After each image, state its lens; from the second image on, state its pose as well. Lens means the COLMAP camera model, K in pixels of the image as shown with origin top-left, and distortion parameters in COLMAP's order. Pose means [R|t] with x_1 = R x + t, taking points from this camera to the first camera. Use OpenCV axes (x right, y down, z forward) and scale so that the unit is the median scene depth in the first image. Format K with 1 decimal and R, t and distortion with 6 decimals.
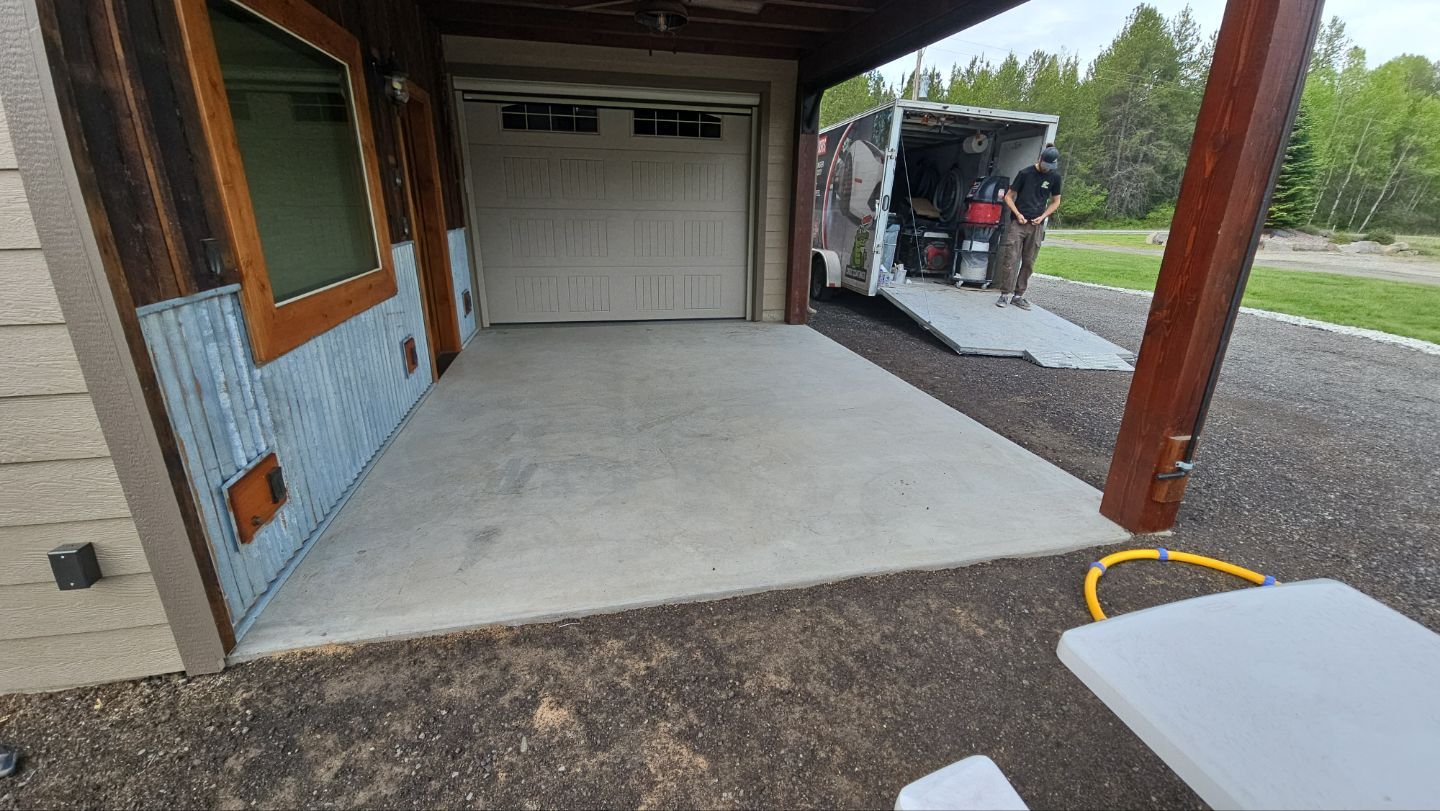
lens RADIAL K [[585.8, 0, 720.0], [0, 585.8, 400.6], [0, 0, 1]] dist [0.009148, -0.006371]
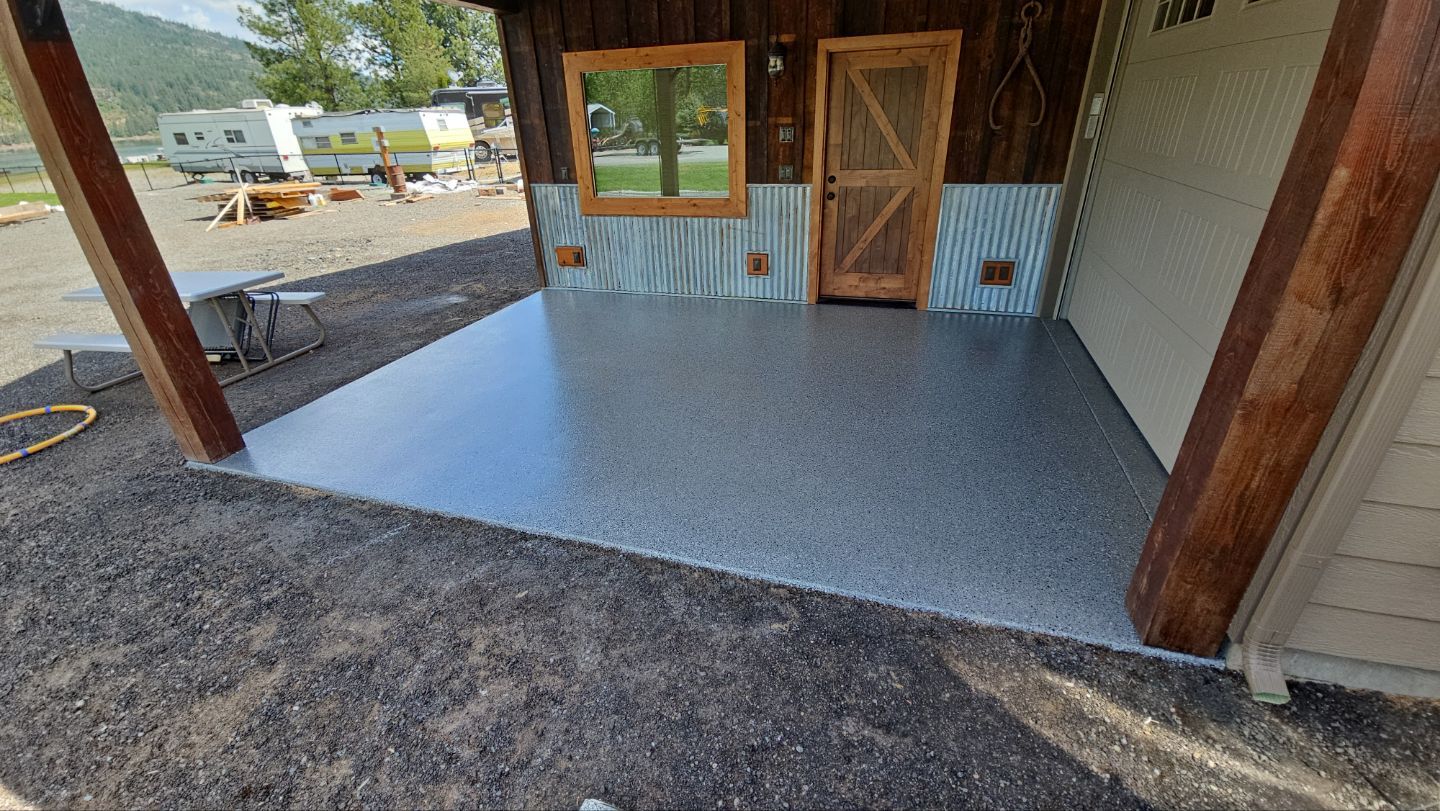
lens RADIAL K [[585.8, 0, 715.3], [0, 585.8, 398.4], [0, 0, 1]] dist [0.009148, -0.006371]
pose [[-0.506703, 0.379978, -0.773866, 0.781834], [-0.254491, 0.791705, 0.555371, -0.609429], [0.823702, 0.478350, -0.304459, 1.574672]]
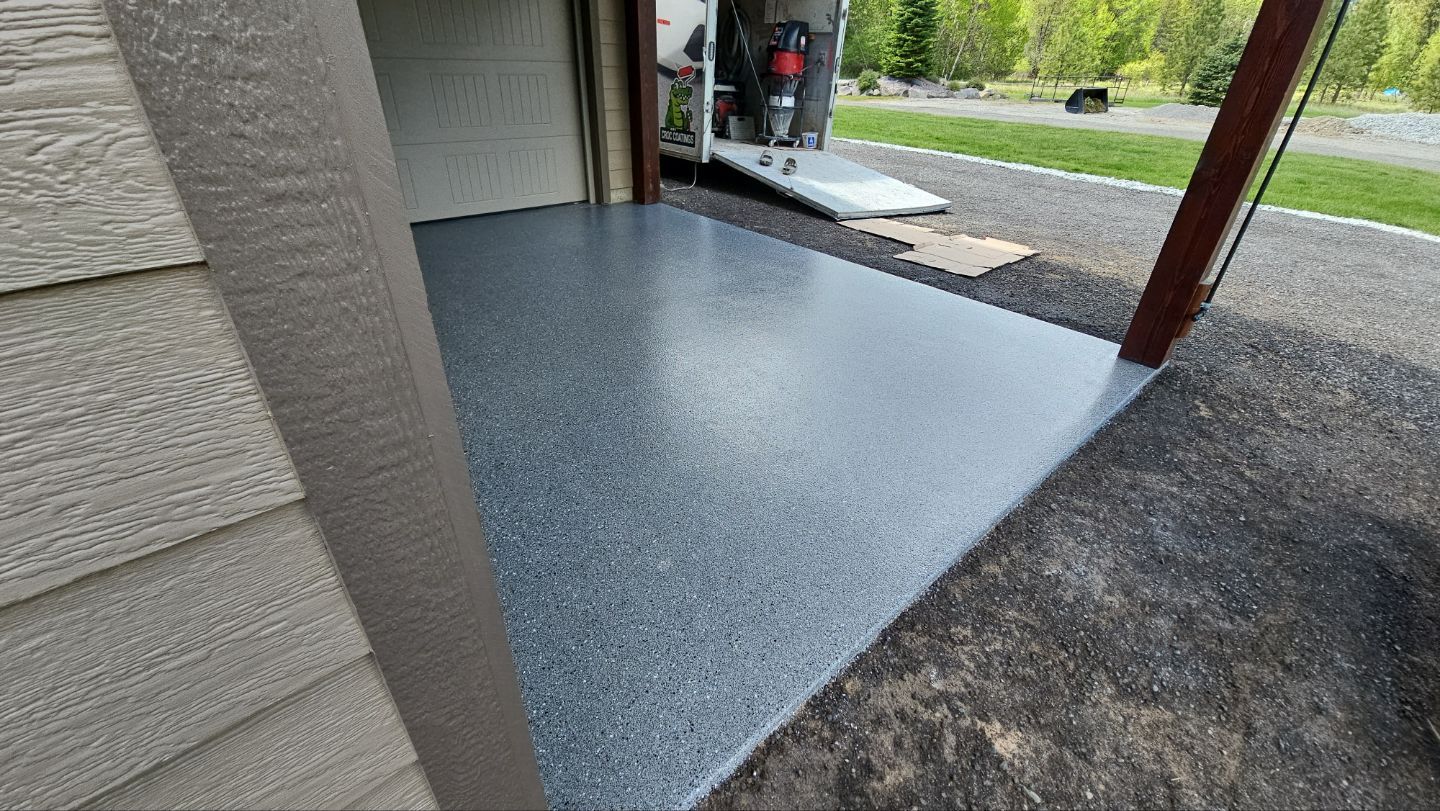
lens RADIAL K [[585.8, 0, 723.6], [0, 585.8, 402.9], [0, 0, 1]] dist [0.009148, -0.006371]
pose [[0.875088, -0.237057, 0.421929, -0.400164], [0.139256, 0.958288, 0.249585, -0.086515], [-0.463495, -0.159653, 0.871598, 0.247188]]
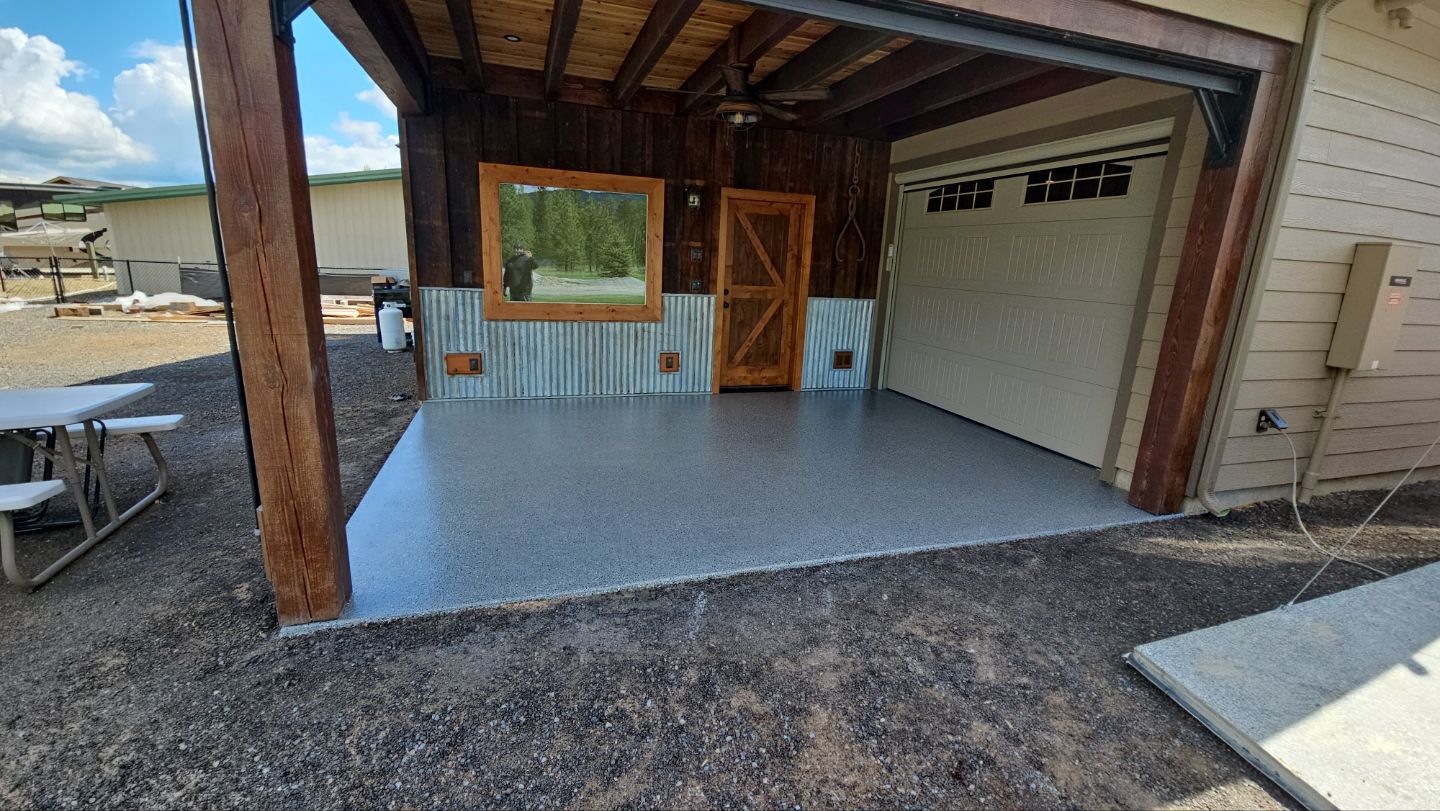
lens RADIAL K [[585.8, 0, 713.8], [0, 585.8, 403.9], [0, 0, 1]] dist [0.009148, -0.006371]
pose [[0.089191, 0.226280, -0.969970, 1.101304], [-0.362418, 0.914467, 0.180006, -0.318150], [0.927738, 0.335480, 0.163571, 0.932456]]
